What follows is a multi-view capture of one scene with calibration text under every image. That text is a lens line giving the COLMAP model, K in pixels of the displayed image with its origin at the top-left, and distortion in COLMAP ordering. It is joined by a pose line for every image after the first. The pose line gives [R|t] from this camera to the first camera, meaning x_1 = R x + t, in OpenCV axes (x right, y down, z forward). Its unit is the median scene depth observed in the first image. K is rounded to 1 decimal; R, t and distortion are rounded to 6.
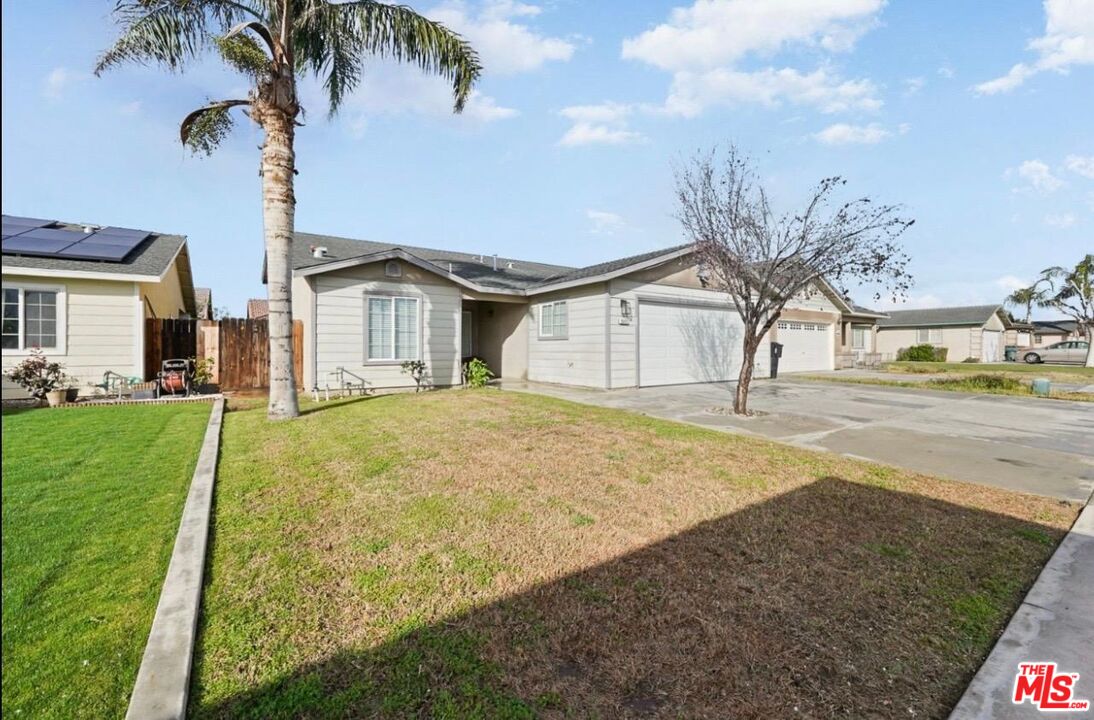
lens RADIAL K [[443.4, 0, 547.0], [0, 443.4, 360.0], [0, 0, 1]] dist [0.000602, 0.000023]
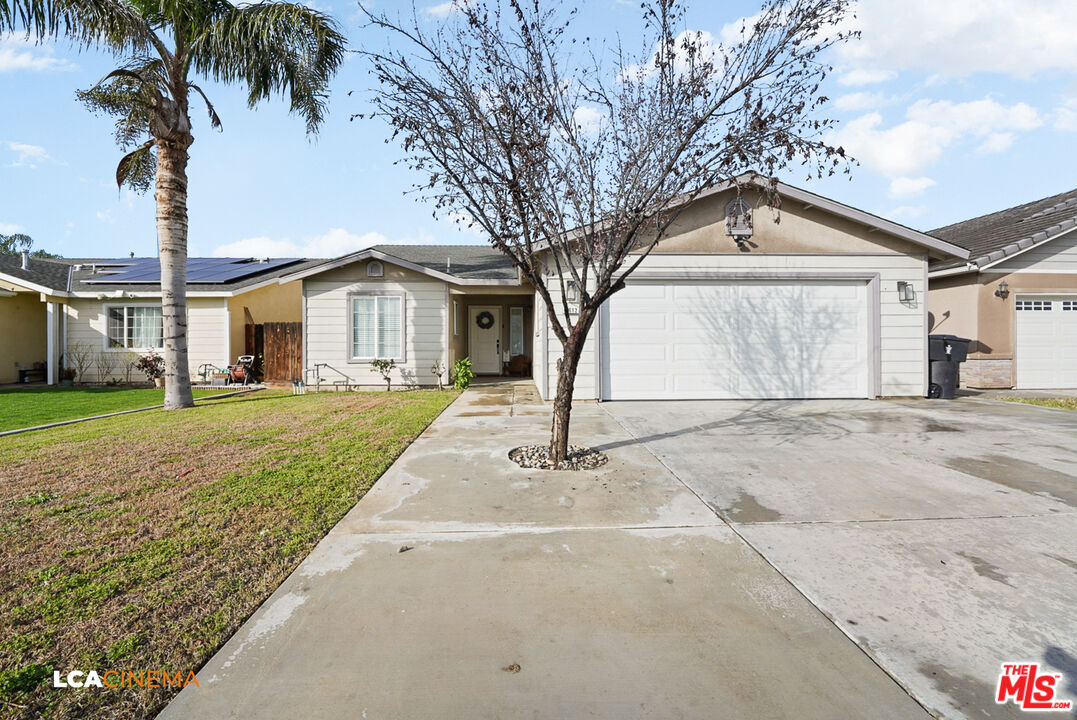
lens RADIAL K [[438.6, 0, 539.4], [0, 438.6, 354.6], [0, 0, 1]] dist [-0.001454, -0.000246]
pose [[0.846412, 0.008175, -0.532466, 0.494699], [-0.011447, 0.999930, -0.002846, -0.009738], [0.532406, 0.008504, 0.846447, 0.339050]]
